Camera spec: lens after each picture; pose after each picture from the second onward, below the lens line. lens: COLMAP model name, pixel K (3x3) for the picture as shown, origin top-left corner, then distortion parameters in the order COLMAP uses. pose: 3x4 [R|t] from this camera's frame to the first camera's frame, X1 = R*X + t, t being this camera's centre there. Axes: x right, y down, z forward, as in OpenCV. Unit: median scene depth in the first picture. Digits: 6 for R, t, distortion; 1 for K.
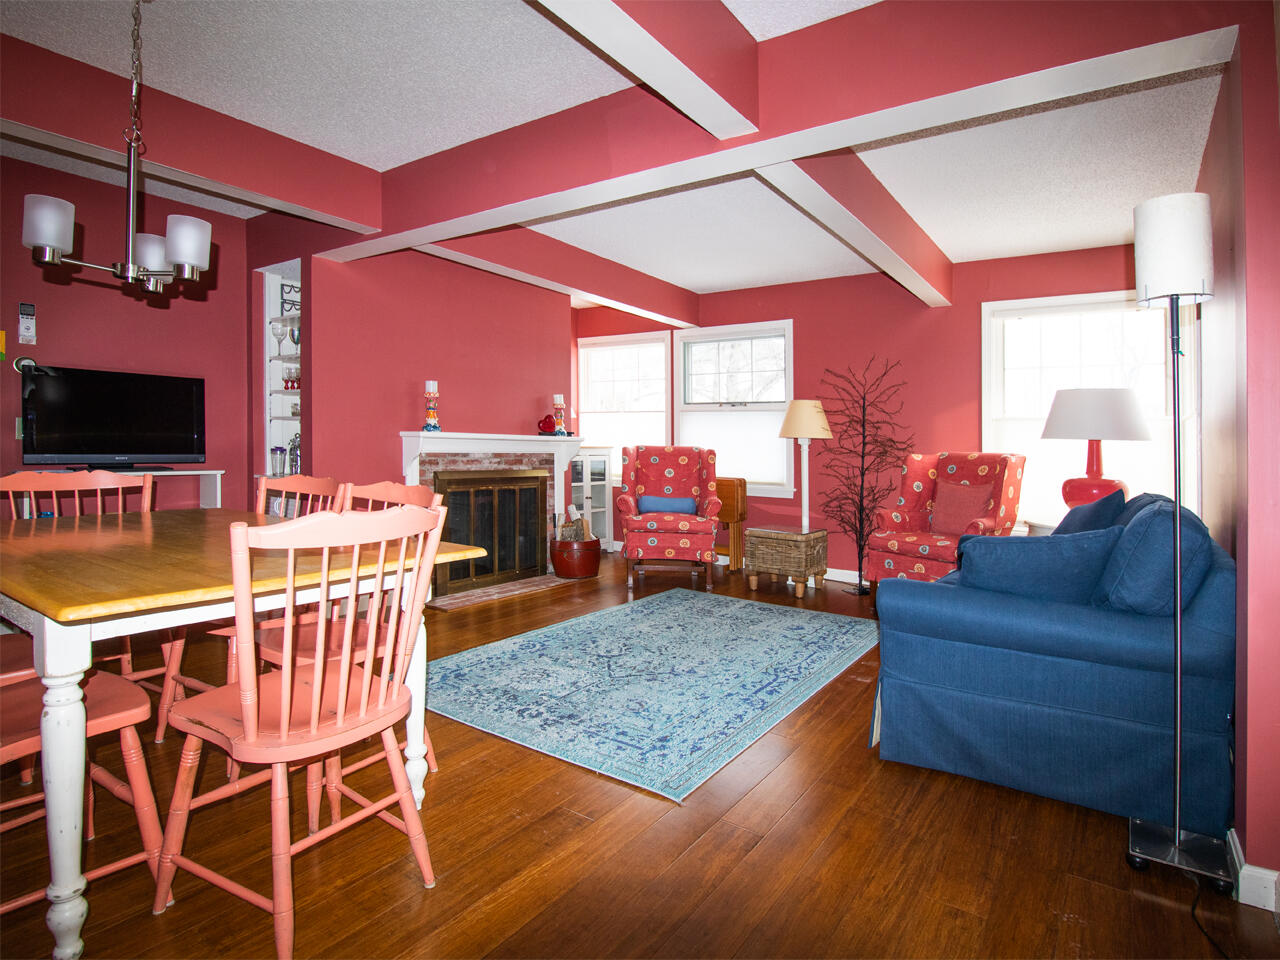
lens RADIAL K [[670.6, 0, 643.0], [0, 670.6, 440.7], [0, 0, 1]] dist [0.000585, -0.010284]
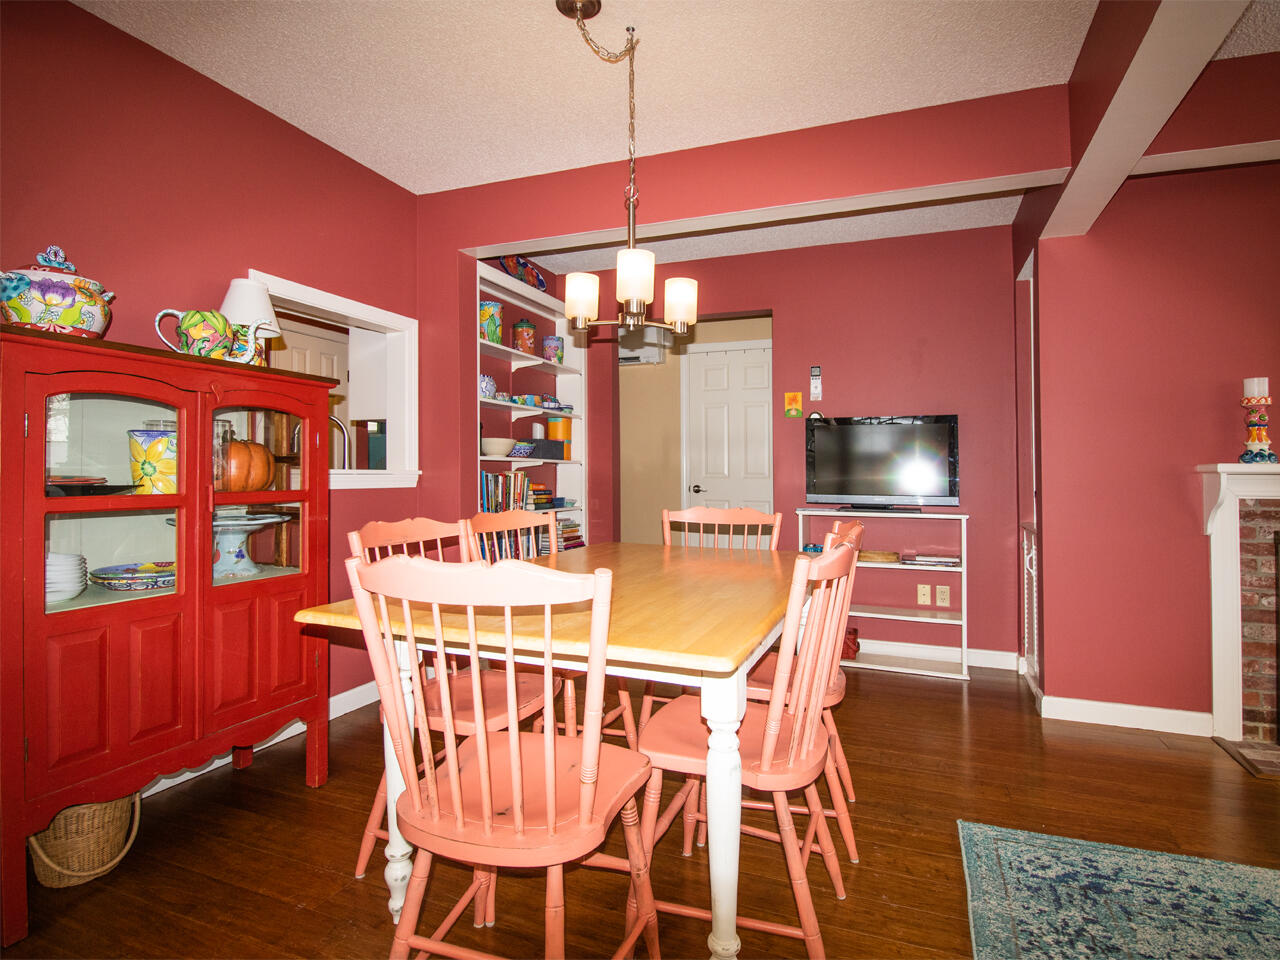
lens RADIAL K [[675.3, 0, 662.3], [0, 675.3, 460.0], [0, 0, 1]] dist [0.000776, -0.013088]
pose [[0.248489, -0.040011, -0.967808, 0.199698], [0.002265, 0.999168, -0.040726, 0.008966], [0.968632, 0.007927, 0.248372, 0.498751]]
